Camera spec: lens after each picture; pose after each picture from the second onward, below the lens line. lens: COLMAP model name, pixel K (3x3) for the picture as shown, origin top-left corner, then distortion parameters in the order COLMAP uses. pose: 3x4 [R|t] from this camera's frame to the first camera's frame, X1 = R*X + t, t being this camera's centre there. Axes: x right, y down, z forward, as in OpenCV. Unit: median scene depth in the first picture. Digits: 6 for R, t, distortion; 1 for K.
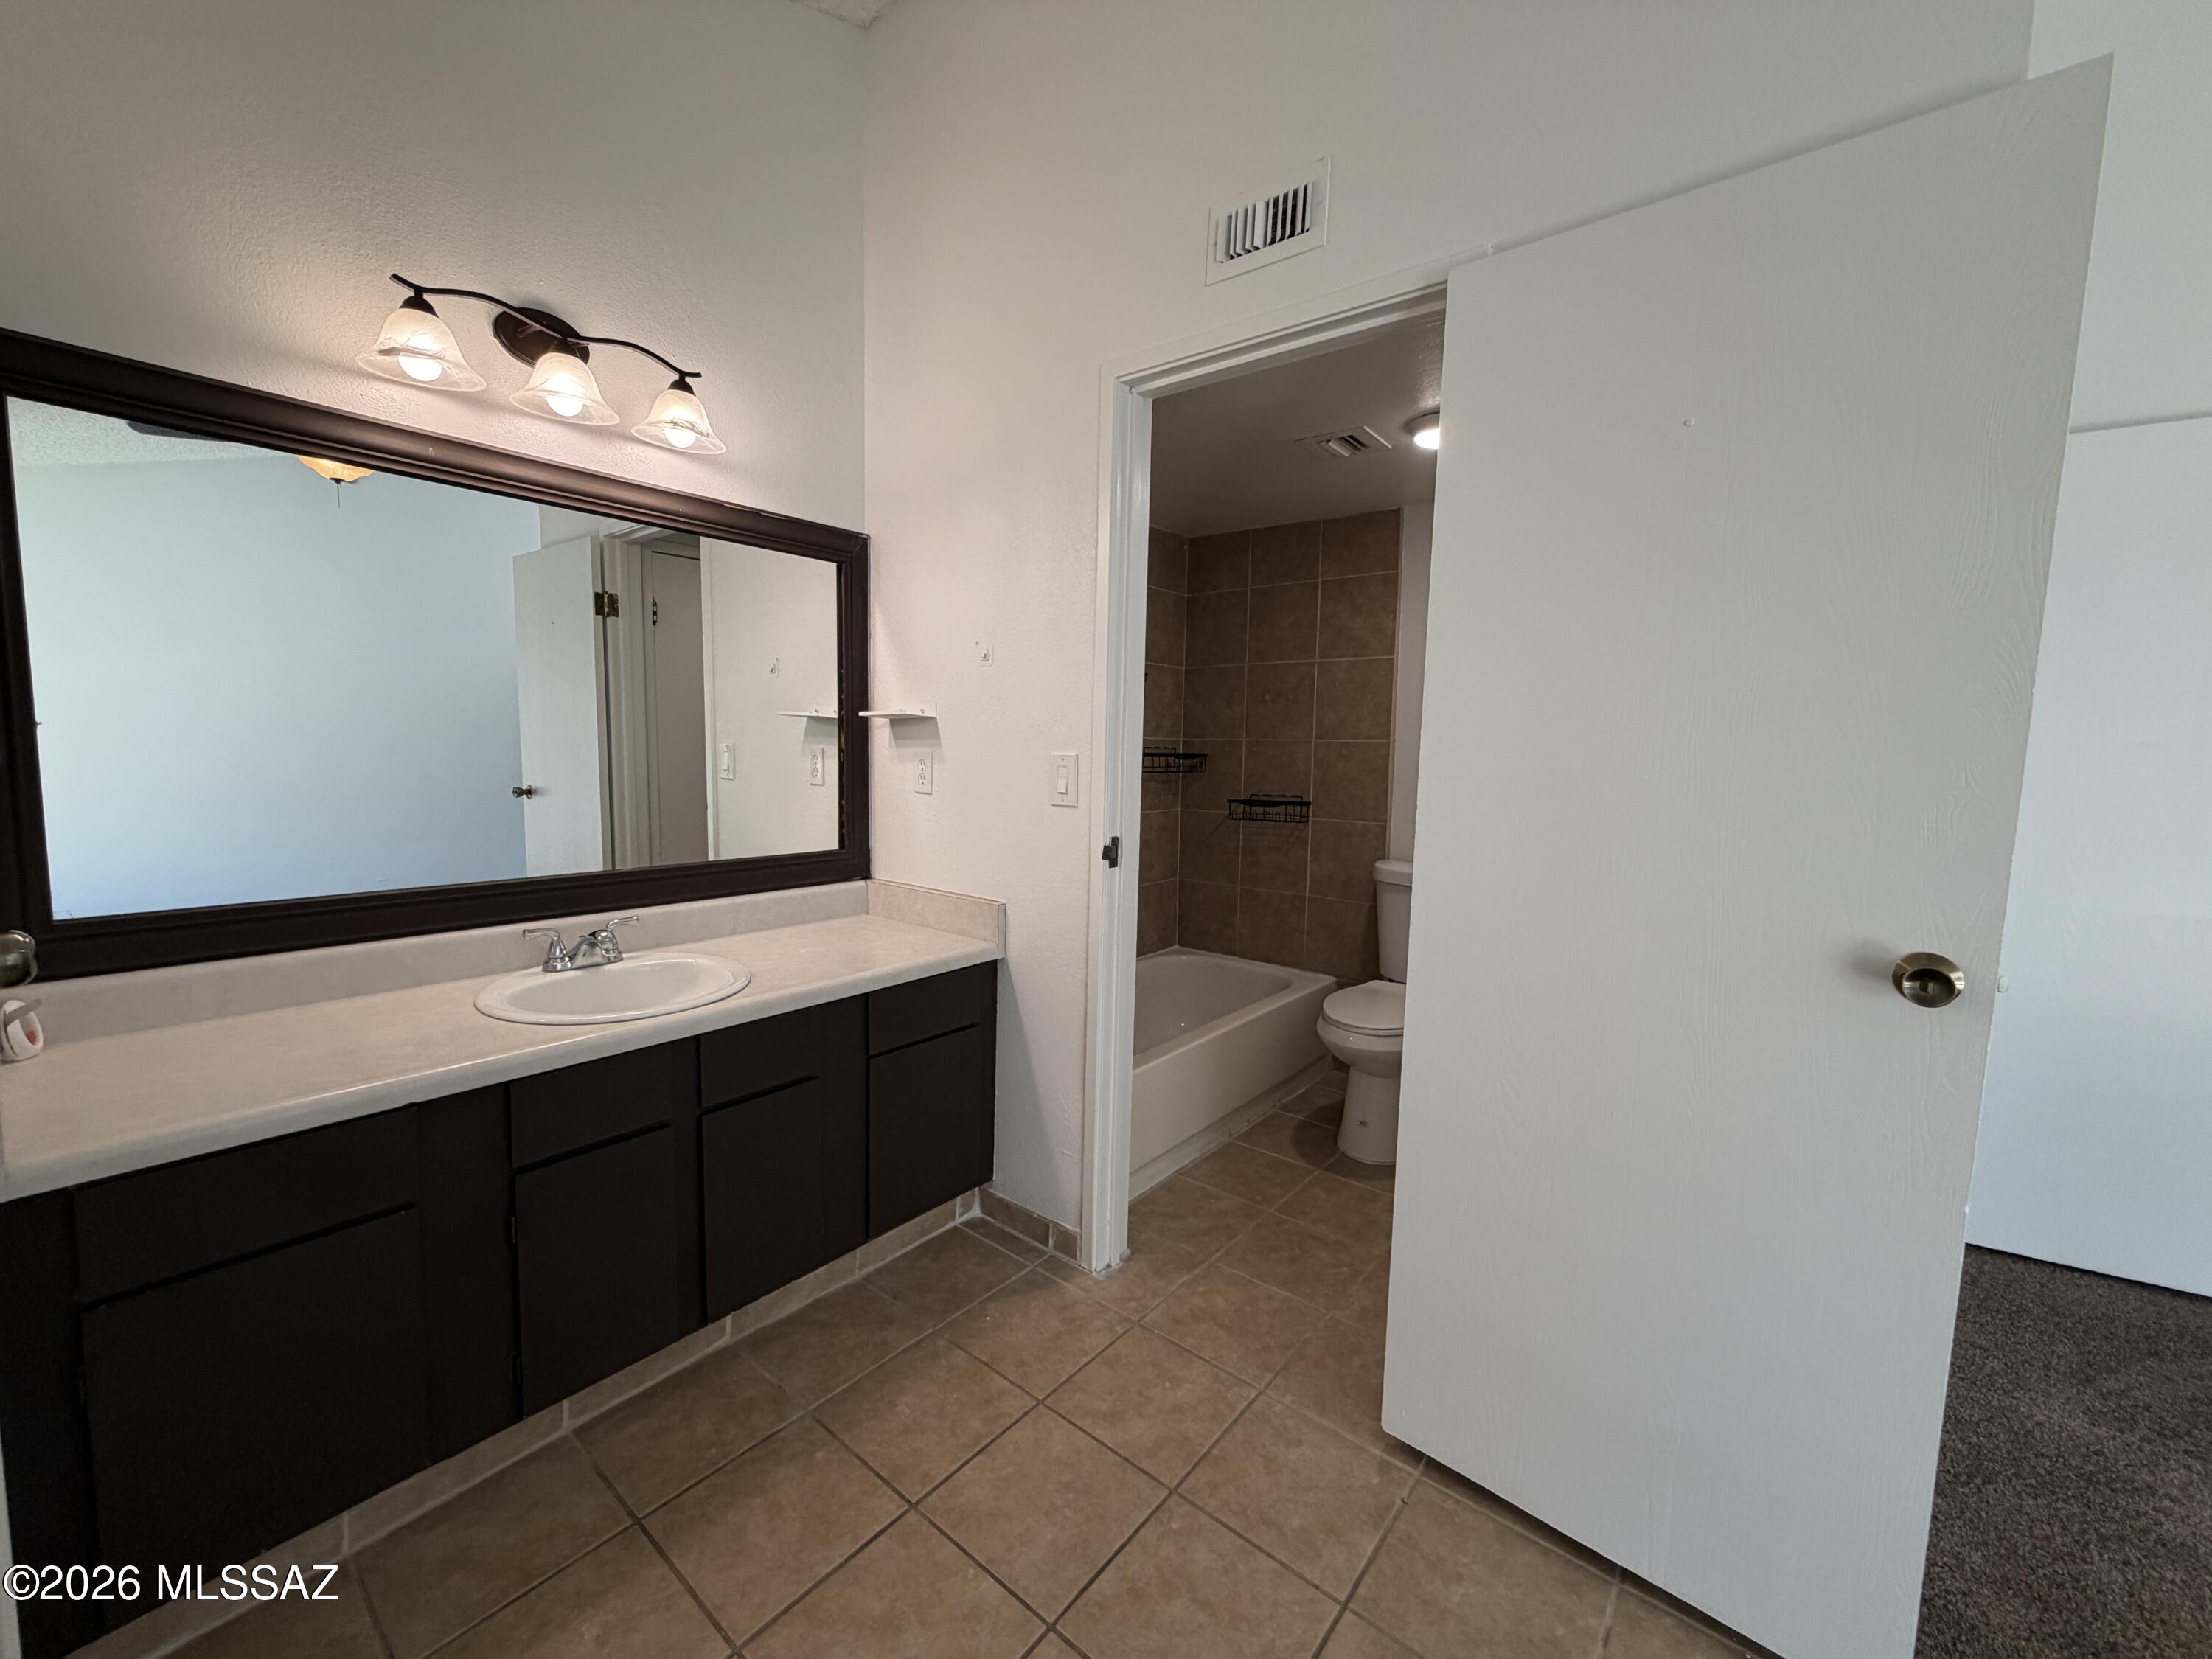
lens RADIAL K [[881.3, 0, 1096.8], [0, 881.3, 826.6], [0, 0, 1]] dist [-0.000059, -0.000111]
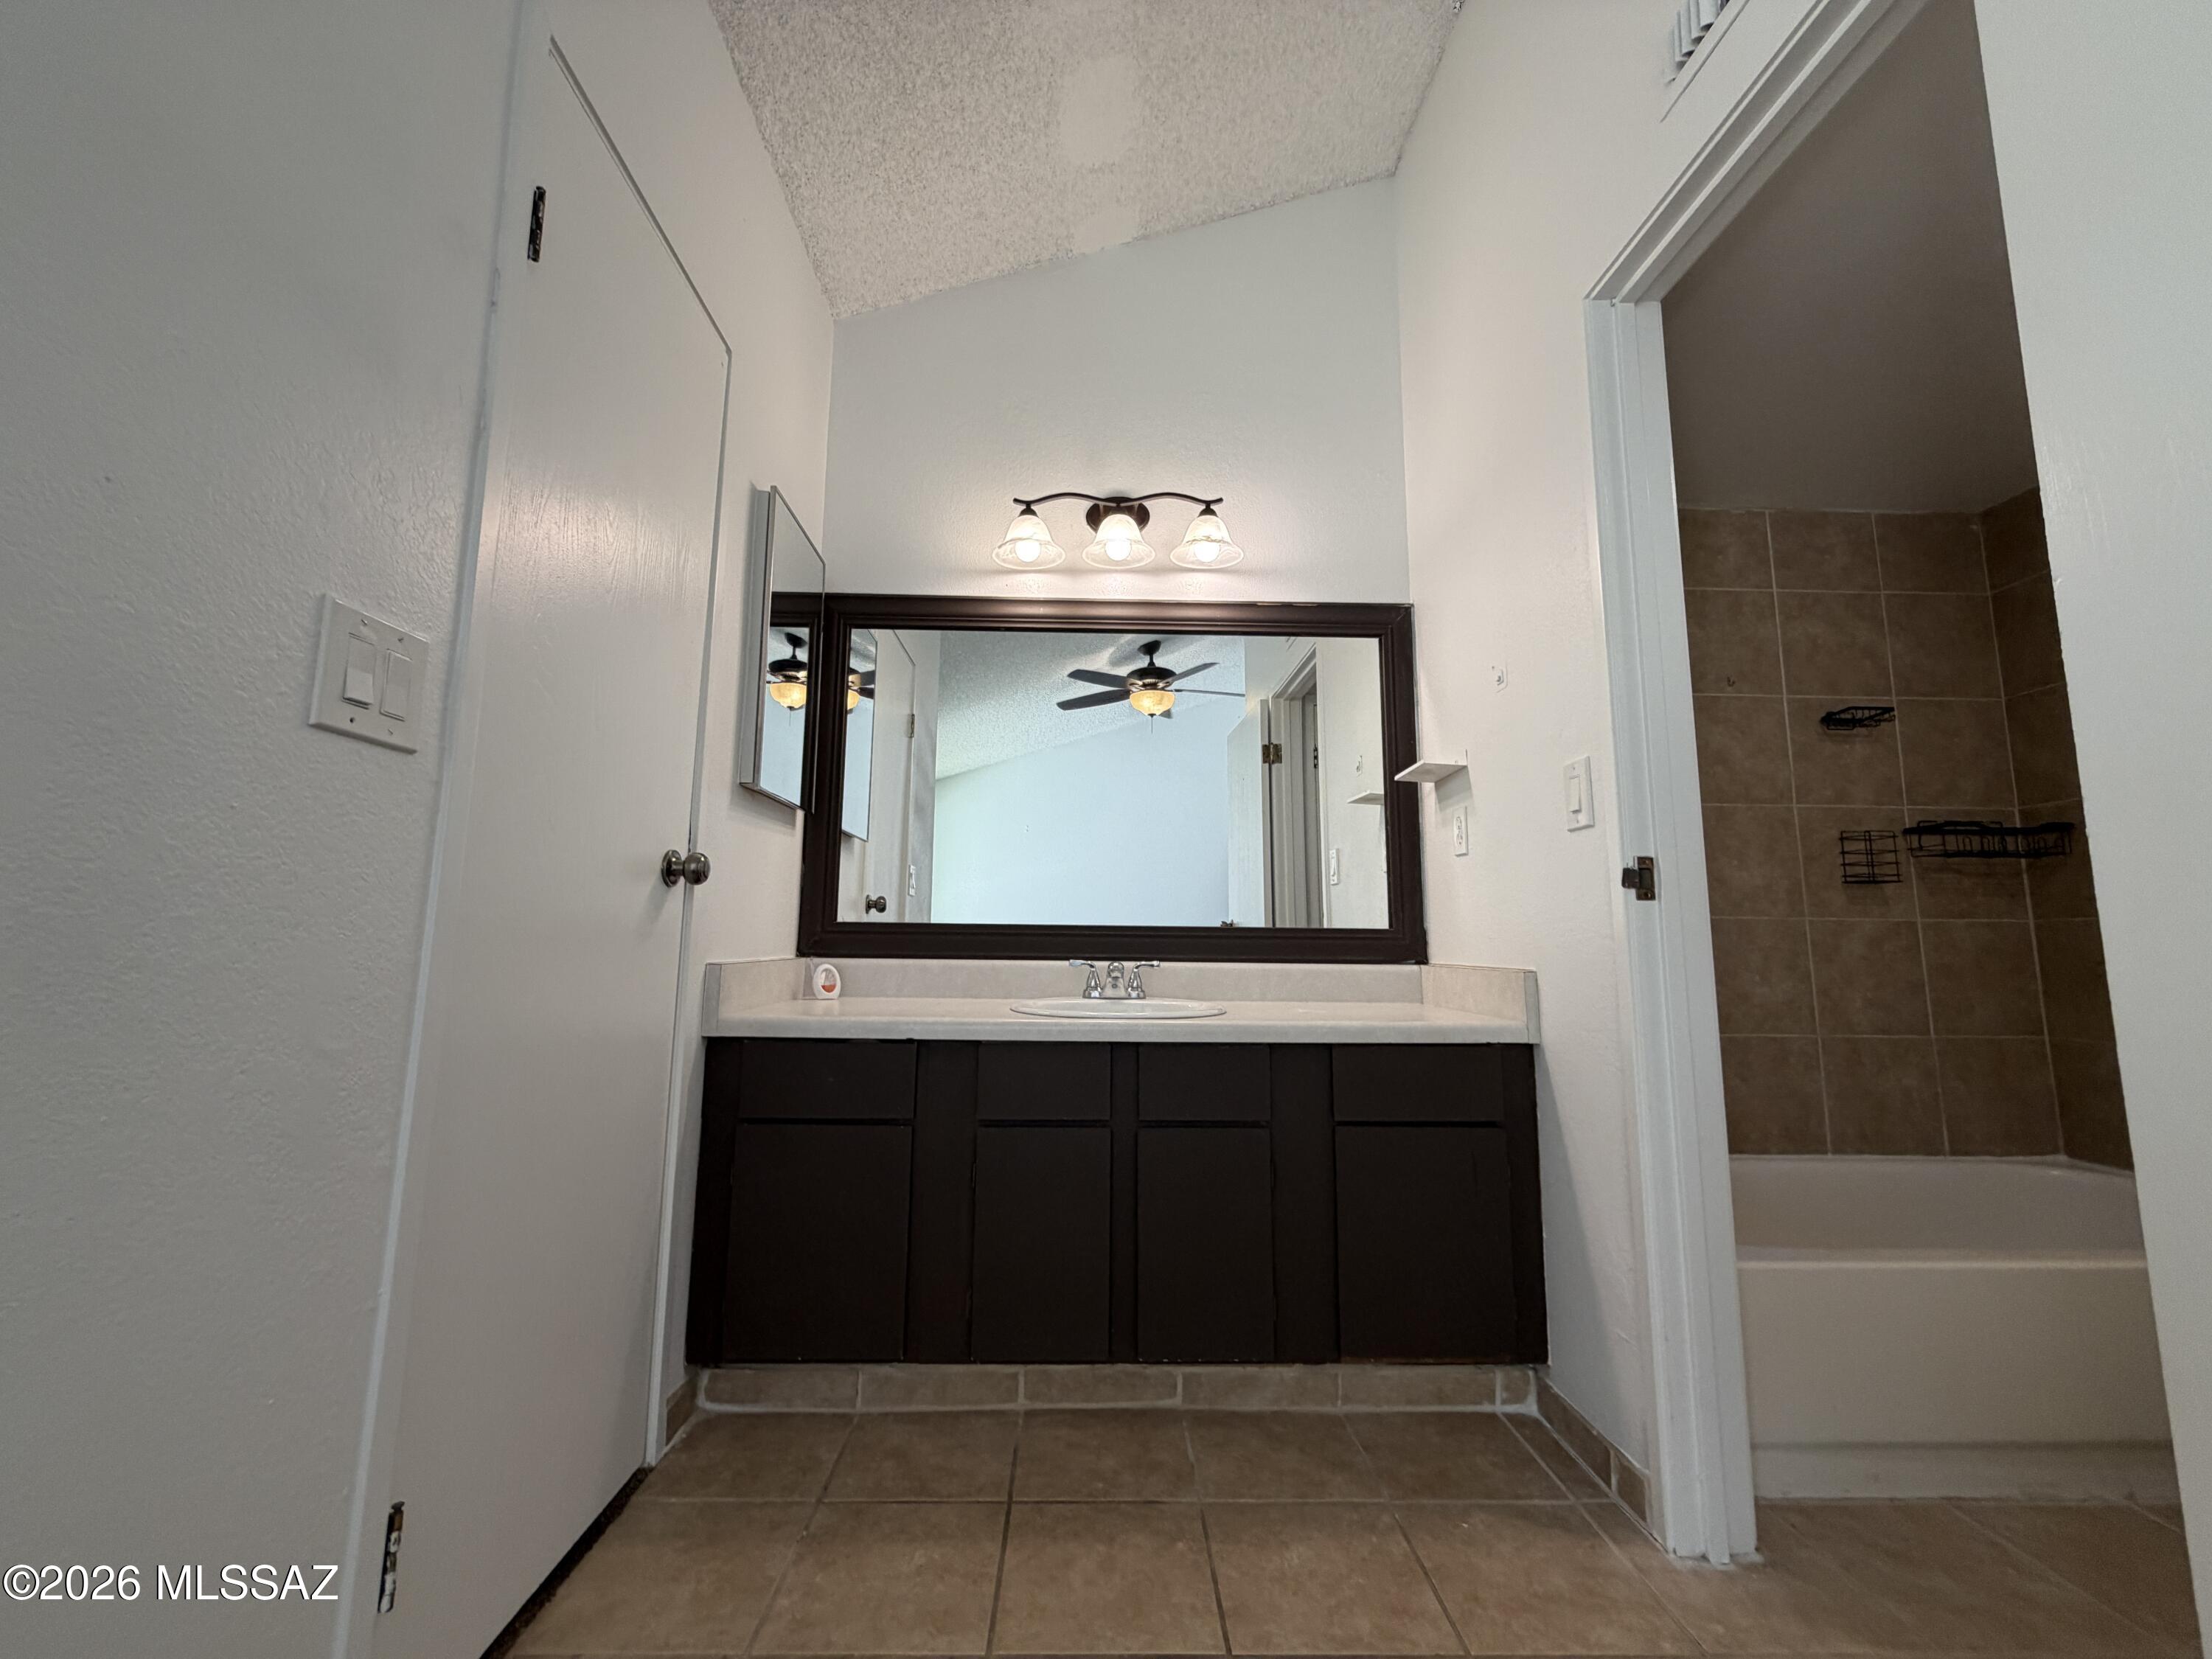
lens RADIAL K [[881.3, 0, 1100.7], [0, 881.3, 825.3], [0, 0, 1]] dist [-0.000059, -0.000111]
pose [[0.647422, -0.114672, -0.753456, 0.282476], [-0.067846, 0.976019, -0.206842, 0.168281], [0.759106, 0.185033, 0.624116, 0.220413]]
